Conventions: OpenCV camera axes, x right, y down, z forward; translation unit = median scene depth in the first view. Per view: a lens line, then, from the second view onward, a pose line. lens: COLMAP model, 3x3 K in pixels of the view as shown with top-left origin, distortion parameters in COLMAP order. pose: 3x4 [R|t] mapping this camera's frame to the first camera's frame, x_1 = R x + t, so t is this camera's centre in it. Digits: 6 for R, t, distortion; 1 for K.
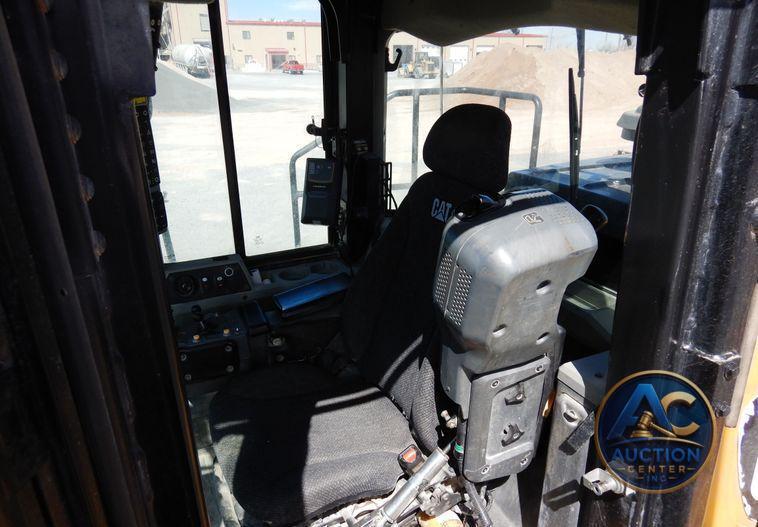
lens RADIAL K [[543.7, 0, 379.5], [0, 543.7, 259.2], [0, 0, 1]] dist [0.026565, 0.003431]
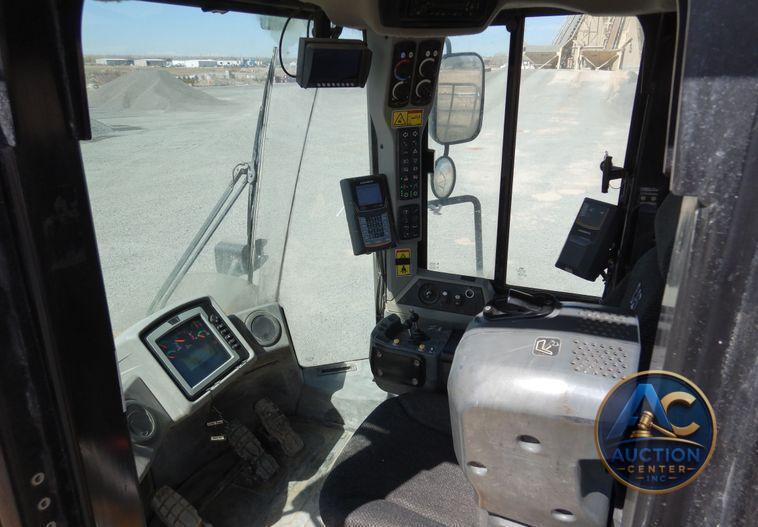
lens RADIAL K [[543.7, 0, 377.8], [0, 543.7, 270.3], [0, 0, 1]] dist [0.026565, 0.003431]
pose [[0.660871, 0.275270, -0.698194, 0.391878], [-0.264405, 0.956058, 0.126665, -0.130627], [0.702381, 0.100896, 0.704614, 0.218171]]
